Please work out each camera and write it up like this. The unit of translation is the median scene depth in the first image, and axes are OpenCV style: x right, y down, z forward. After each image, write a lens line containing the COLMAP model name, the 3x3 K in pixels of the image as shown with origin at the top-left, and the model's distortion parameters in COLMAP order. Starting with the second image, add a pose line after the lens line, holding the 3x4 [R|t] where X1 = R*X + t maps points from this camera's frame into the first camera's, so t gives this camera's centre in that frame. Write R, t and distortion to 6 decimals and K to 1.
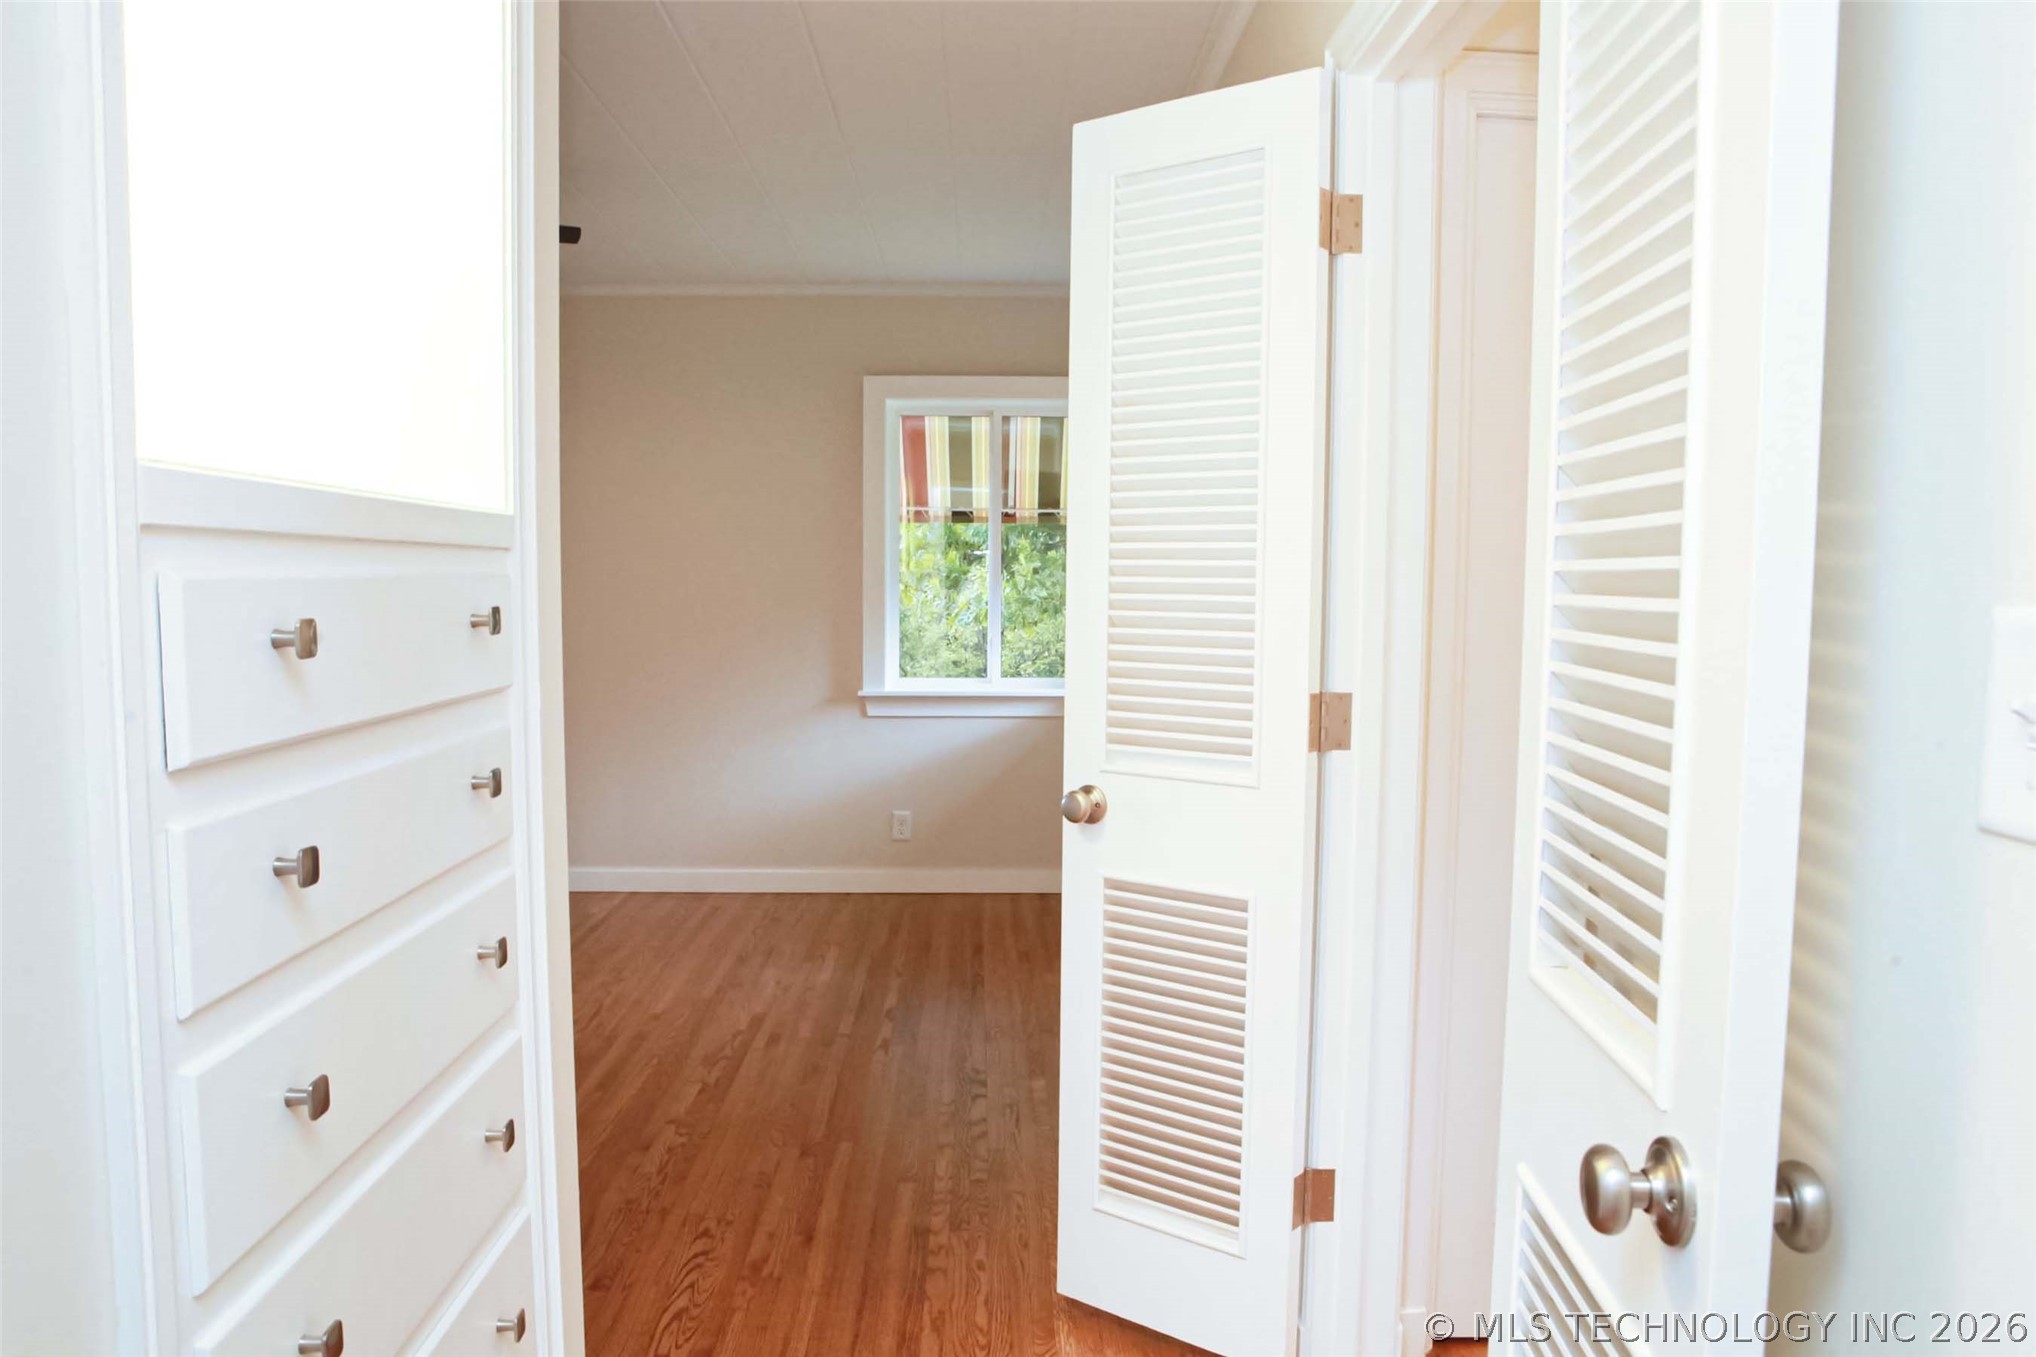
lens RADIAL K [[1427.3, 0, 1018.0], [0, 1427.3, 678.5], [0, 0, 1]] dist [-0.109589, 0.078193]
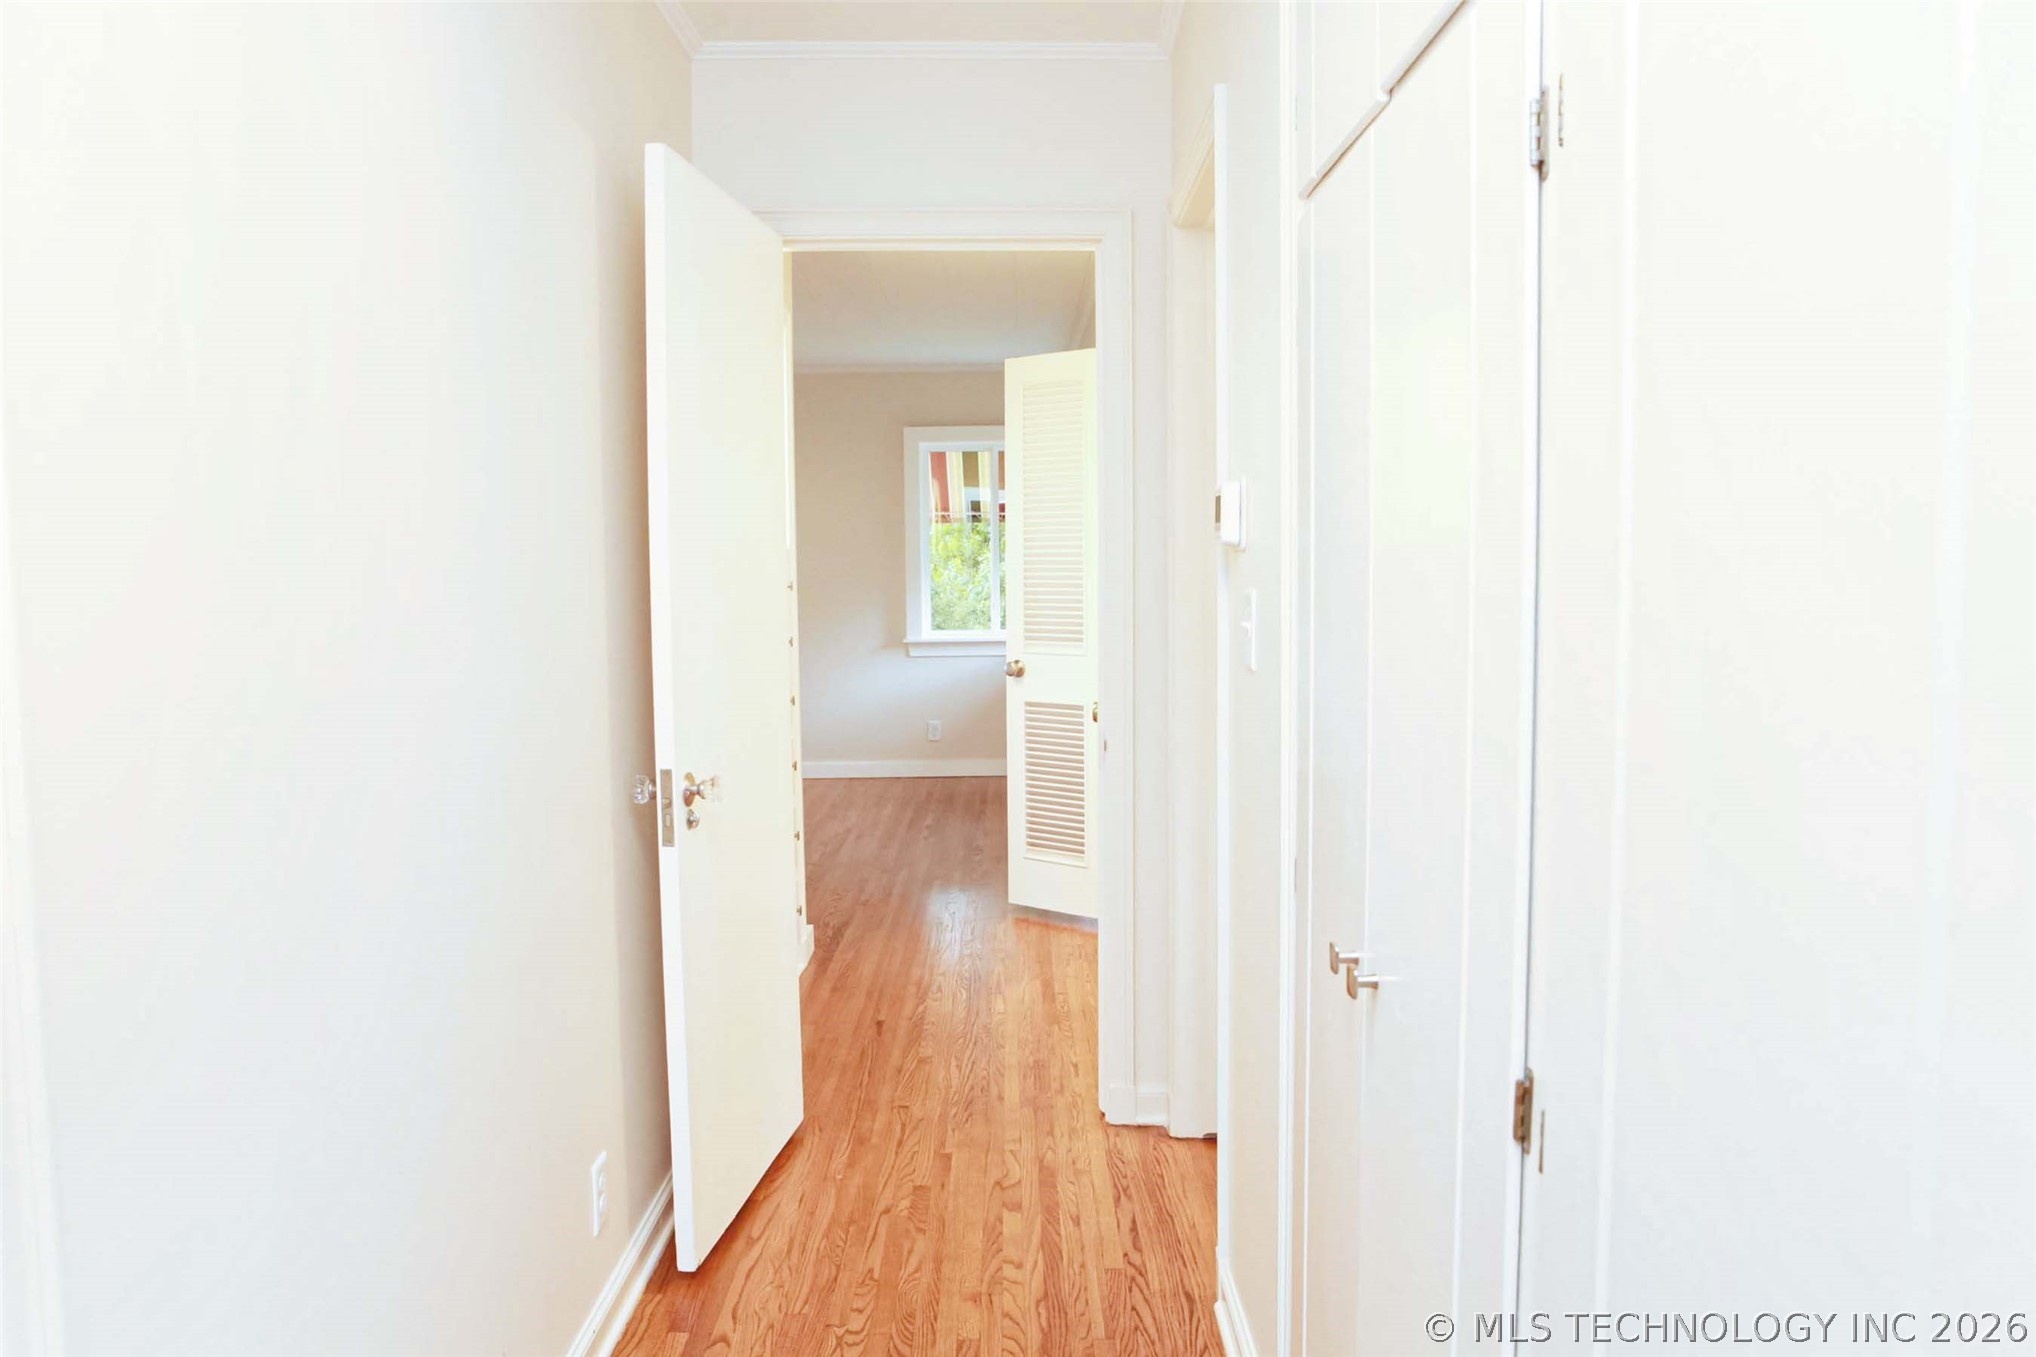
lens RADIAL K [[1427.3, 0, 1018.0], [0, 1427.3, 678.5], [0, 0, 1]] dist [-0.109589, 0.078193]
pose [[0.999629, -0.014400, -0.023112, 0.041505], [0.014781, 0.999756, 0.016415, 0.027630], [0.022870, -0.016750, 0.999598, -0.491509]]
